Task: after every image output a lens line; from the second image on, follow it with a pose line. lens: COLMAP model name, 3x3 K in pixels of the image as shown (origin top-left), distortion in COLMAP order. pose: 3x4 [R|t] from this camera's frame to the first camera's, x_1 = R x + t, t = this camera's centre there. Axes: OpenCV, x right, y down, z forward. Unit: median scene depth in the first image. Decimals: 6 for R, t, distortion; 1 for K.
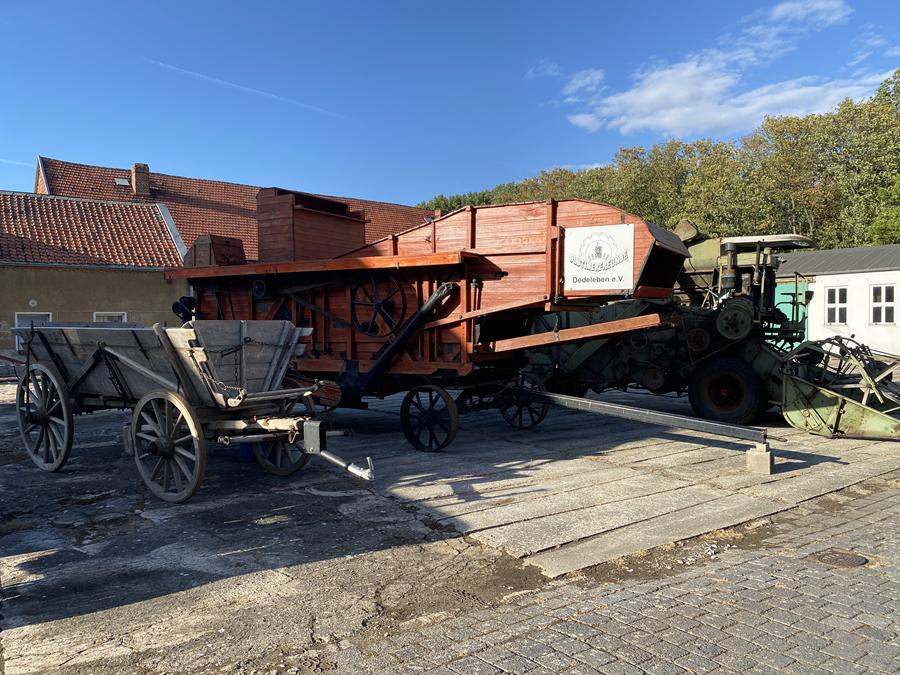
lens RADIAL K [[684.2, 0, 457.7], [0, 684.2, 335.4], [0, 0, 1]] dist [0.008782, -0.006941]
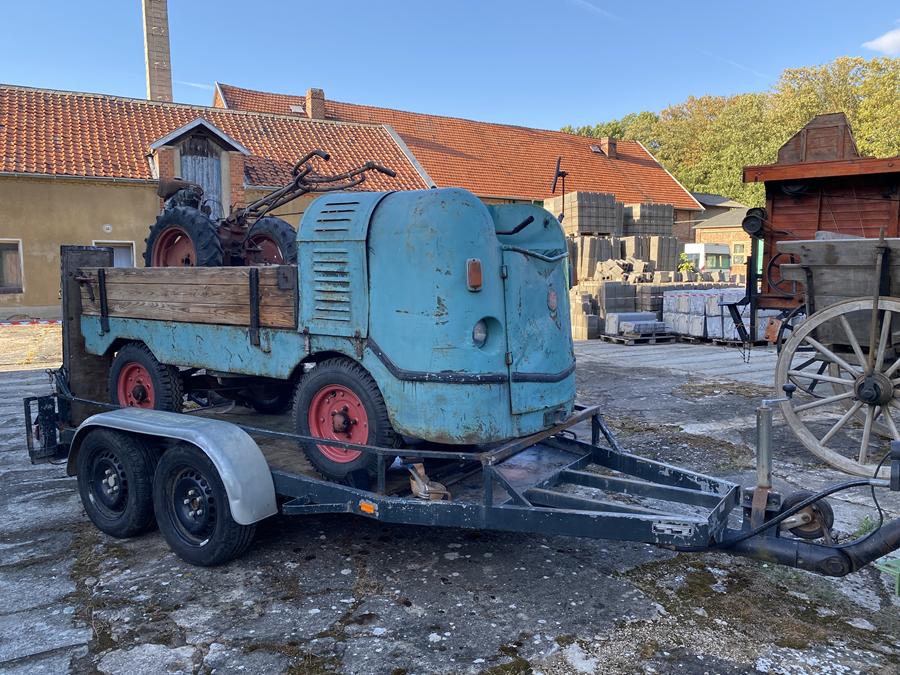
lens RADIAL K [[684.2, 0, 455.4], [0, 684.2, 339.6], [0, 0, 1]] dist [0.008782, -0.006941]
pose [[0.992802, 0.020400, -0.118016, -0.794970], [-0.009541, 0.995726, 0.091859, 0.022041], [0.119386, -0.090072, 0.988754, 0.316083]]
